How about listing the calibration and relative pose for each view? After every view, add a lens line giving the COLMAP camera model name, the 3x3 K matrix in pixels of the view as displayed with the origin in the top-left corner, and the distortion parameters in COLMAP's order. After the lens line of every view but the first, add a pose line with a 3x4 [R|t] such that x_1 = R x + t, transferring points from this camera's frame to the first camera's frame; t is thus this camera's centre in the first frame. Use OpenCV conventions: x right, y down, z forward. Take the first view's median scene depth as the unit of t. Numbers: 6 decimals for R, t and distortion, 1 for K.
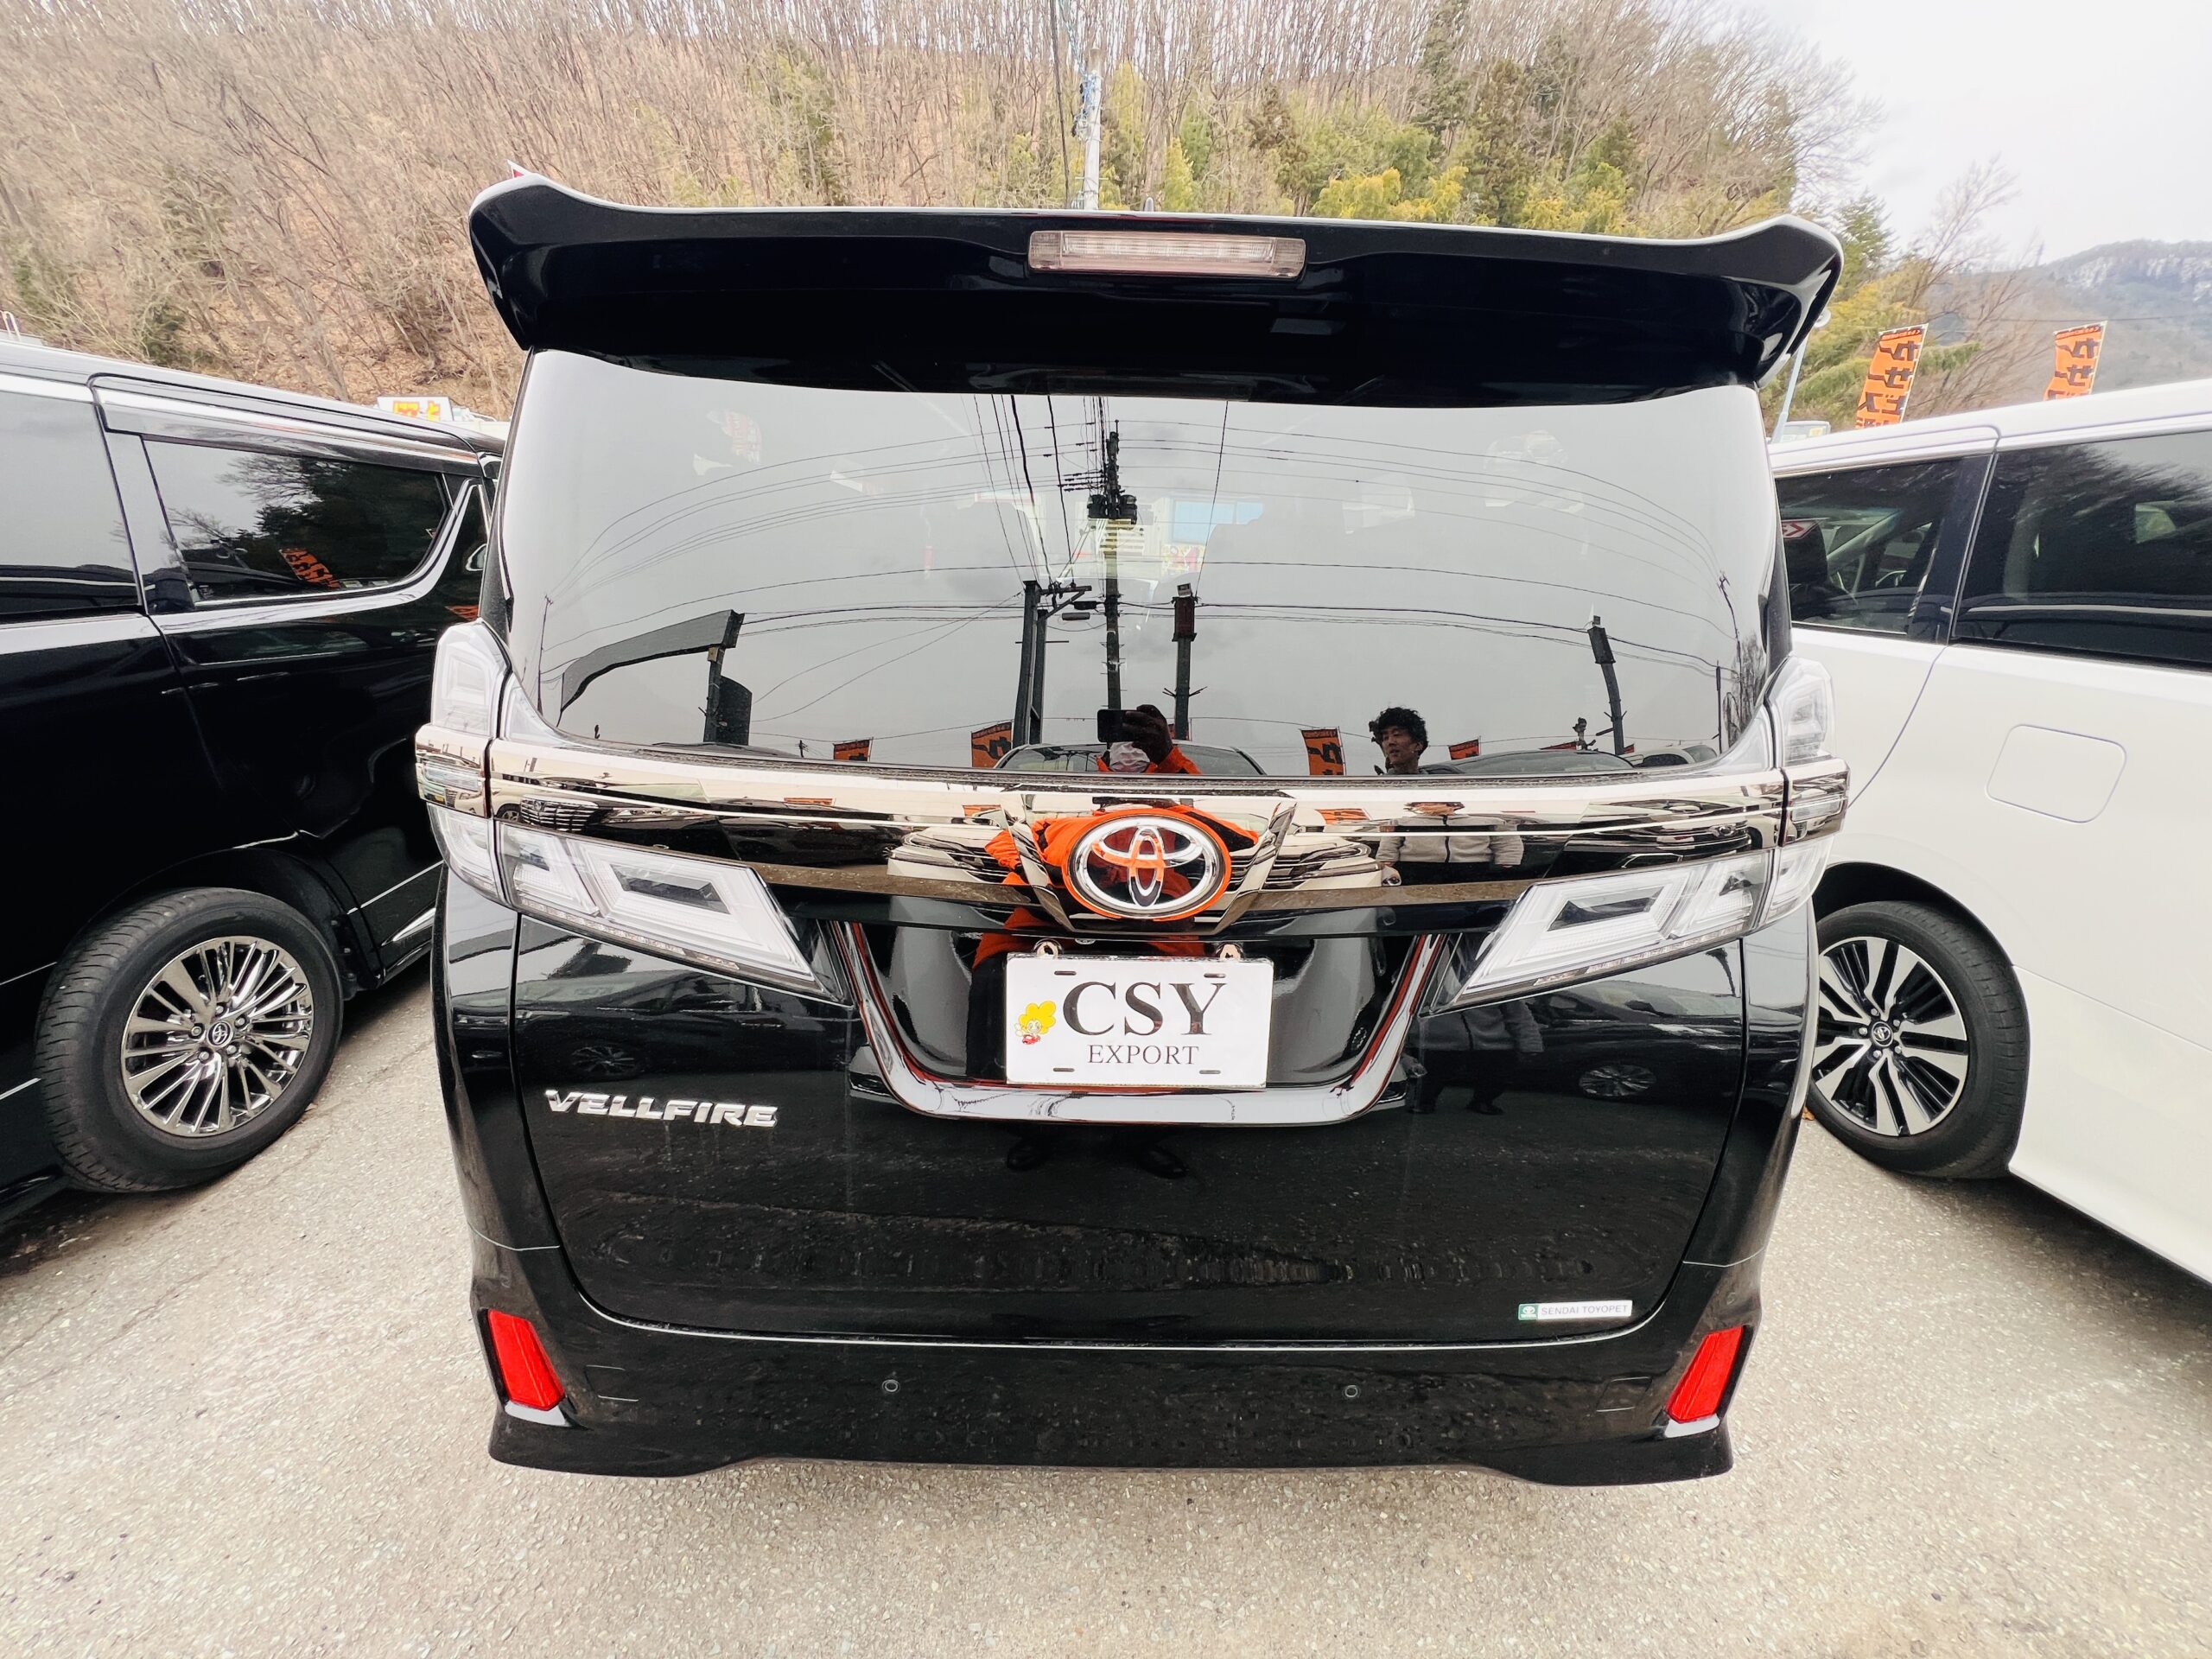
lens RADIAL K [[890.9, 0, 1102.3], [0, 890.9, 821.7], [0, 0, 1]] dist [-0.000471, -0.001894]
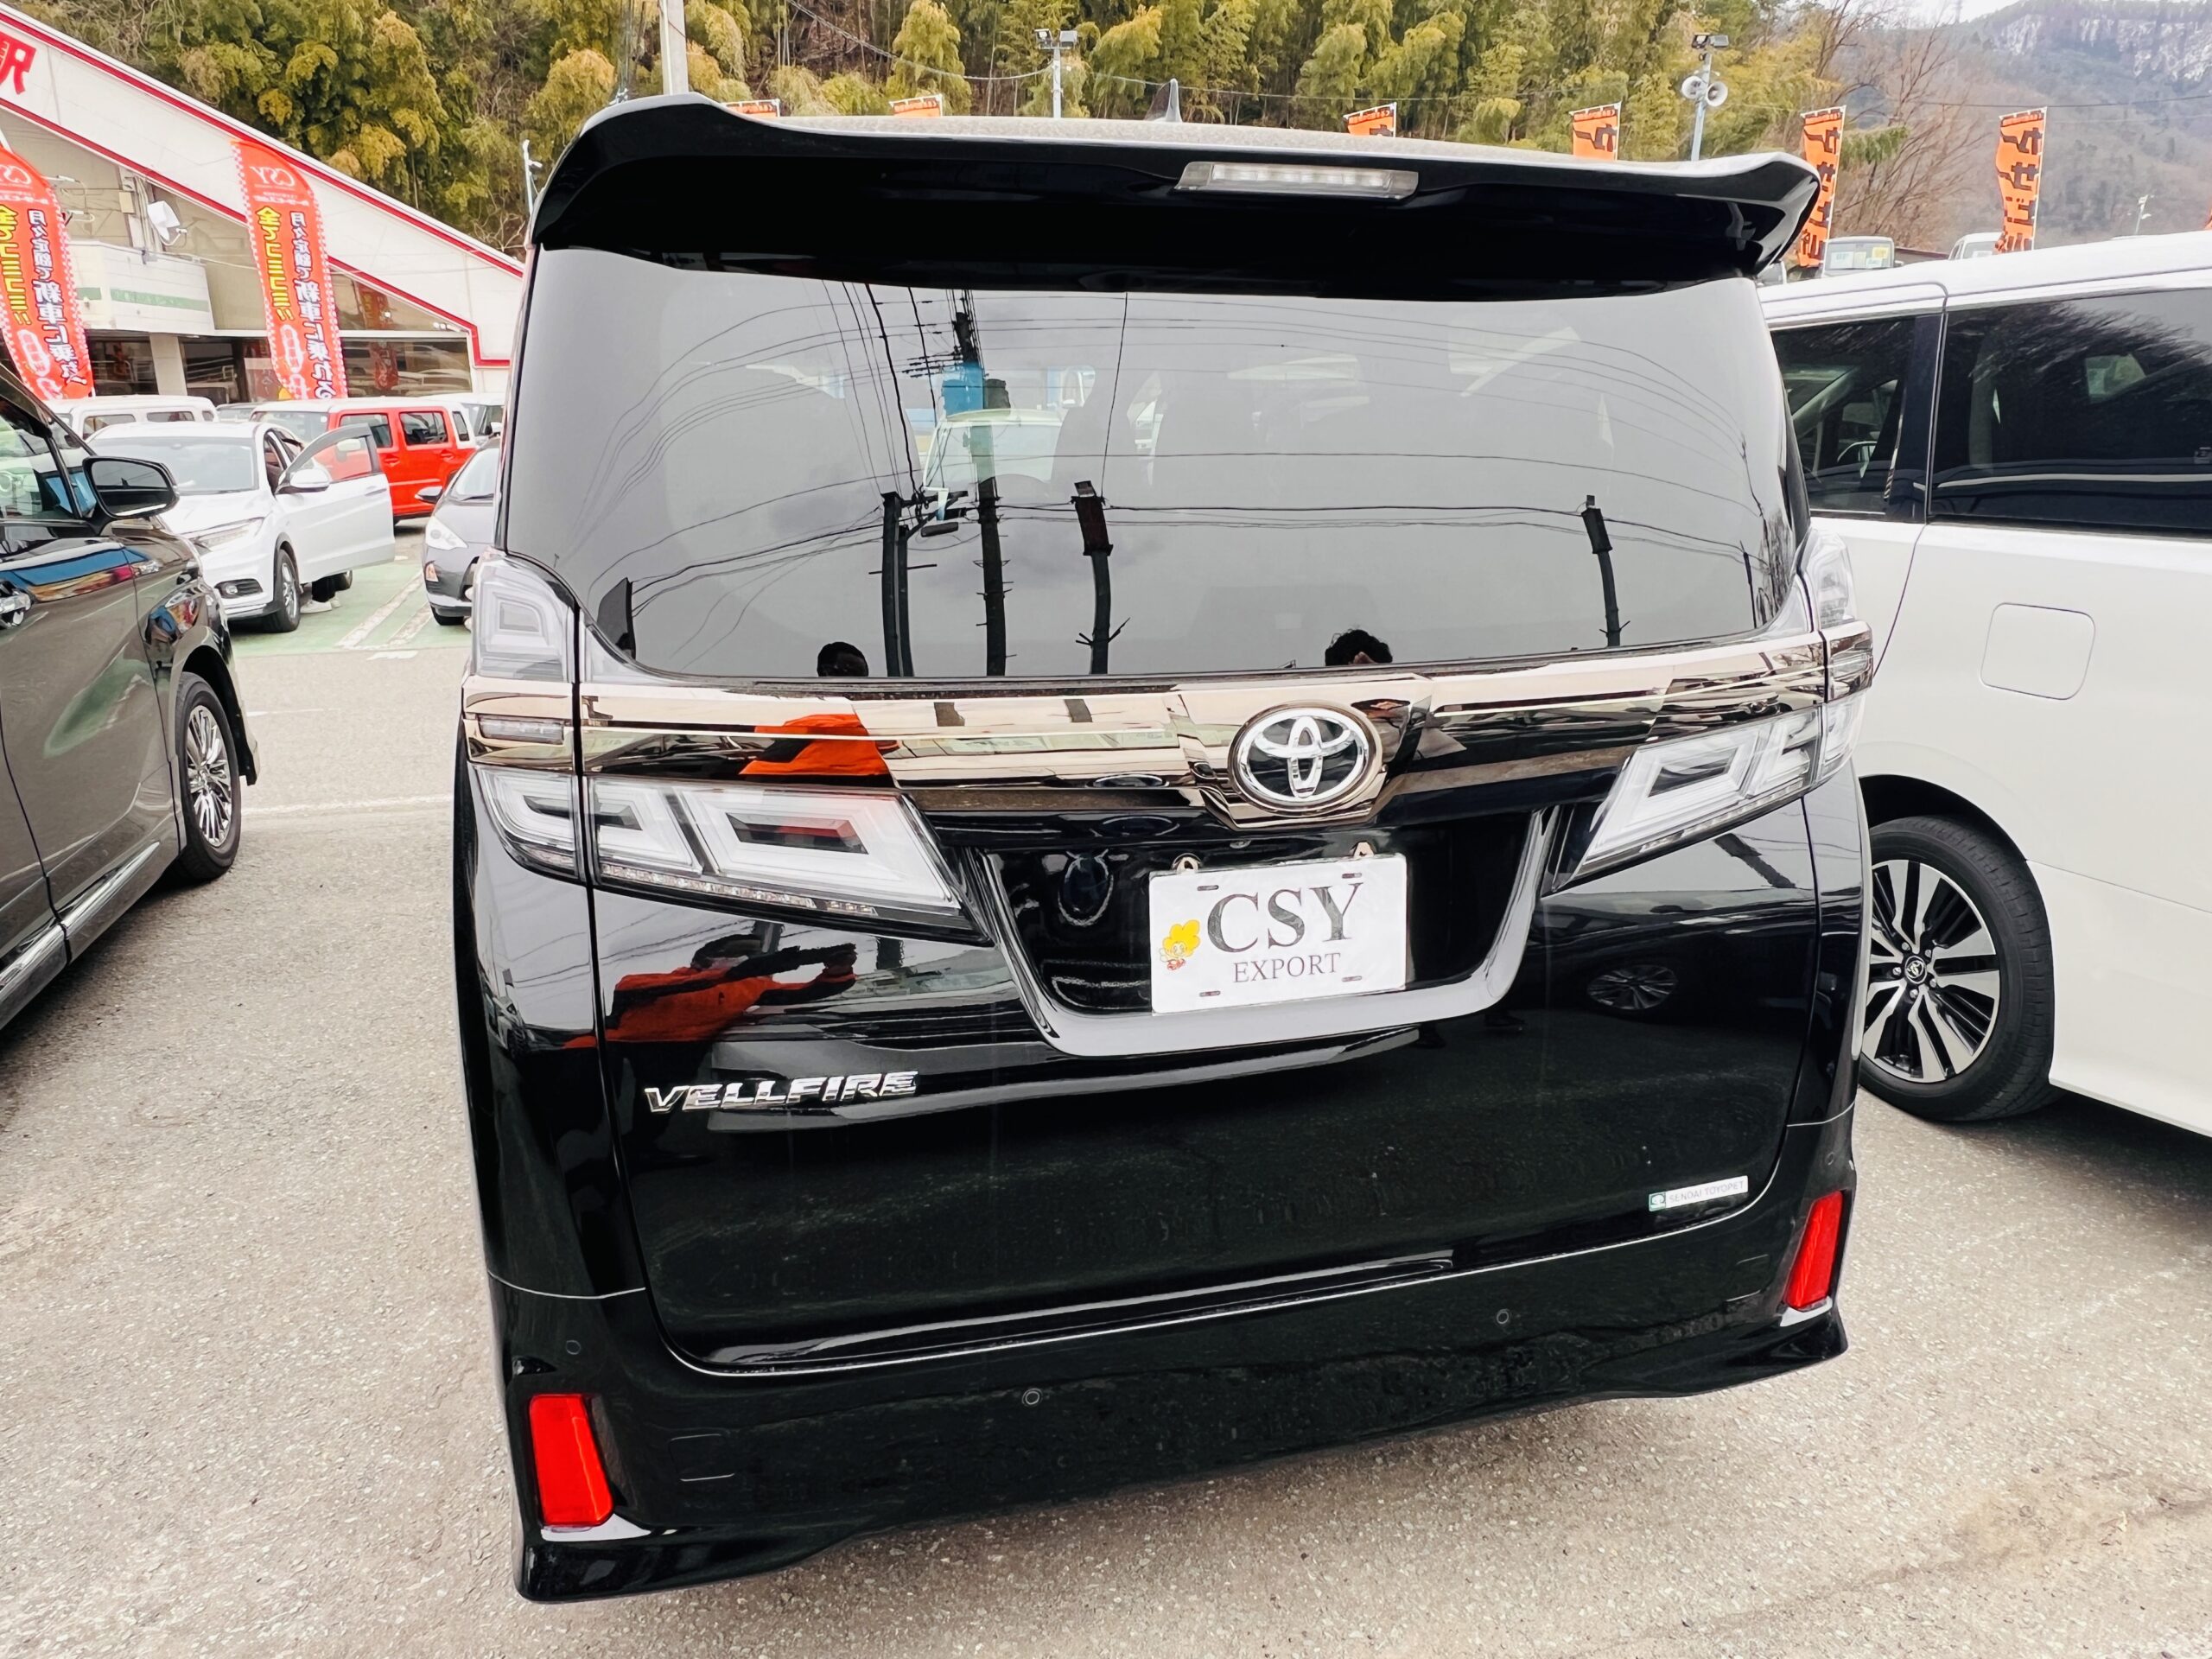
lens RADIAL K [[1502.7, 0, 1106.0], [0, 1502.7, 829.5], [0, 0, 1]] dist [-0.004978, -0.001253]
pose [[0.964759, -0.092015, 0.246523, -0.369563], [0.101857, 0.994420, -0.027446, 0.096675], [-0.242622, 0.051589, 0.968748, -0.369363]]
